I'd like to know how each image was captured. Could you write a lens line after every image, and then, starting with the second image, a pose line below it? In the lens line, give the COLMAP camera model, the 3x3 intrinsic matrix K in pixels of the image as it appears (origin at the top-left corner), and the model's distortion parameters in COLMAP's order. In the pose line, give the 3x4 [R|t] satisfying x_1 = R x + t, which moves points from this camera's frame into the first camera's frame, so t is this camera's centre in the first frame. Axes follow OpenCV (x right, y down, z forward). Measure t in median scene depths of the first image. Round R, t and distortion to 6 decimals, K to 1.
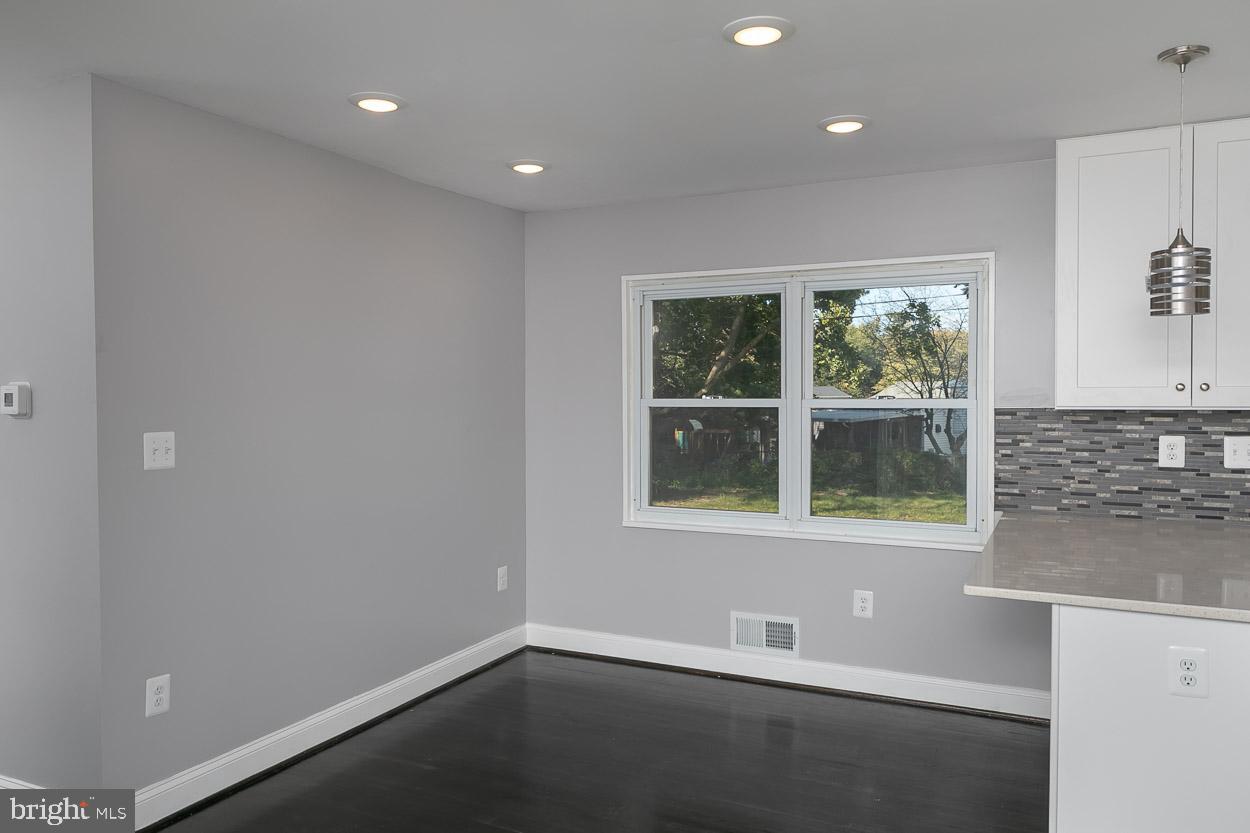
lens RADIAL K [[915.9, 0, 628.6], [0, 915.9, 419.2], [0, 0, 1]] dist [0.021665, -0.016135]
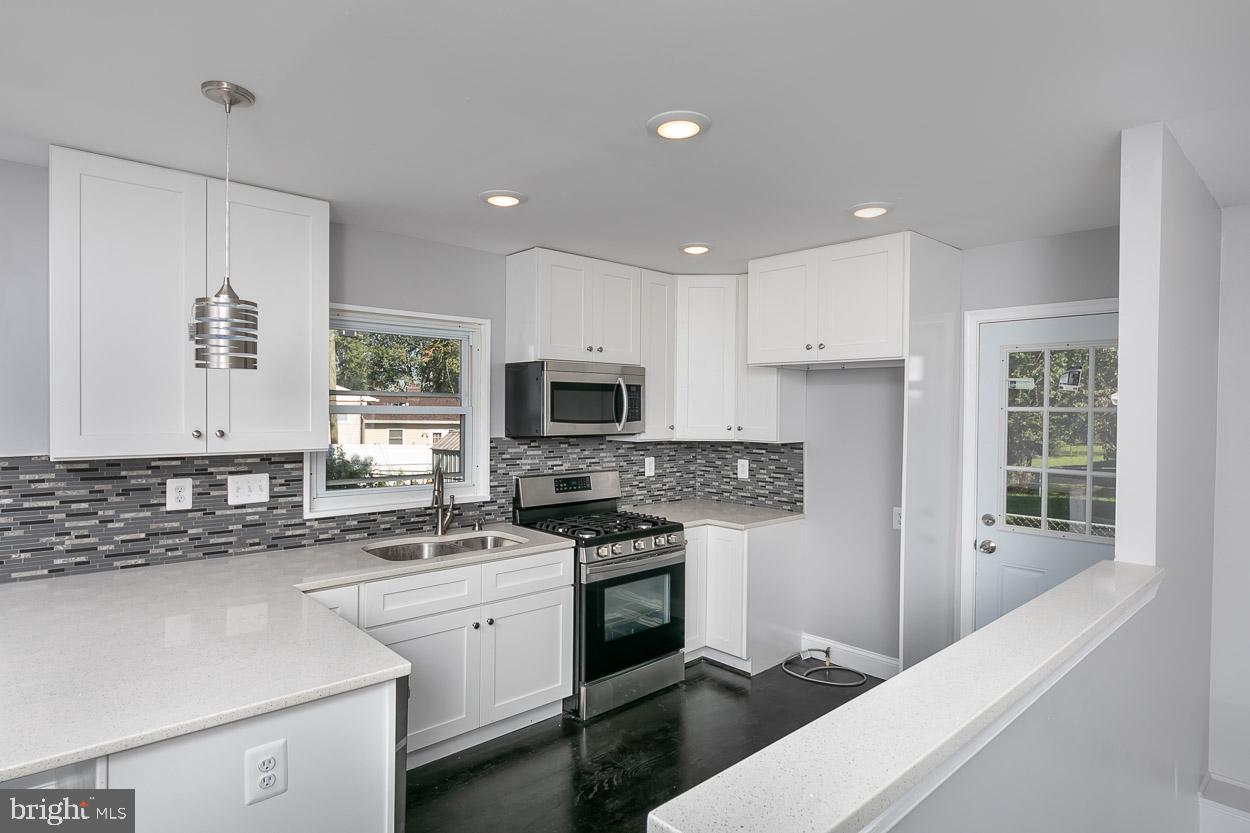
lens RADIAL K [[667.2, 0, 607.5], [0, 667.2, 415.2], [0, 0, 1]] dist [0.001210, -0.002426]
pose [[0.373711, -0.001321, 0.927544, 0.080784], [0.013976, 0.999893, -0.004207, -0.041676], [-0.927440, 0.014535, 0.373689, 0.277976]]
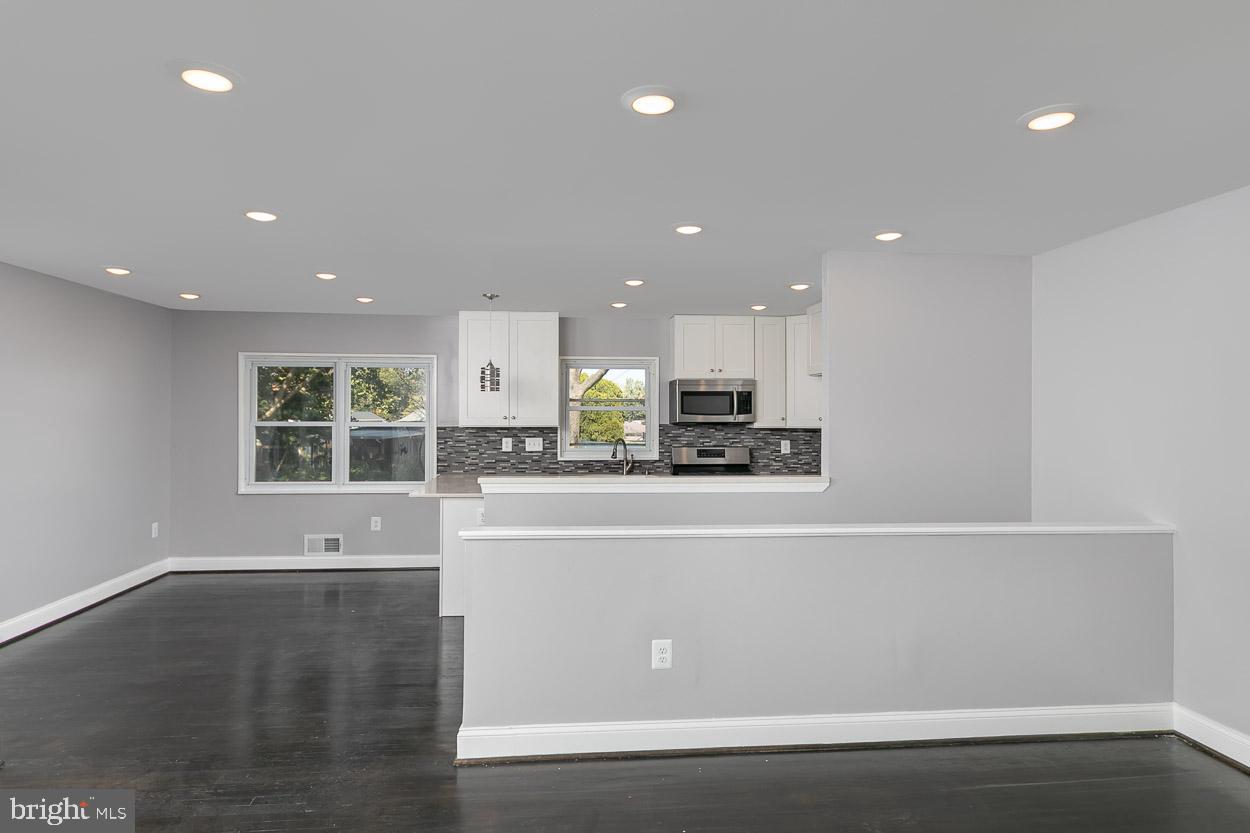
lens RADIAL K [[701.0, 0, 610.3], [0, 701.0, 416.5], [0, 0, 1]] dist [-0.021135, 0.002741]
pose [[0.852764, 0.007350, 0.522245, -0.124092], [0.008107, 0.999594, -0.027305, 0.013695], [-0.522234, 0.027518, 0.852358, -0.665892]]
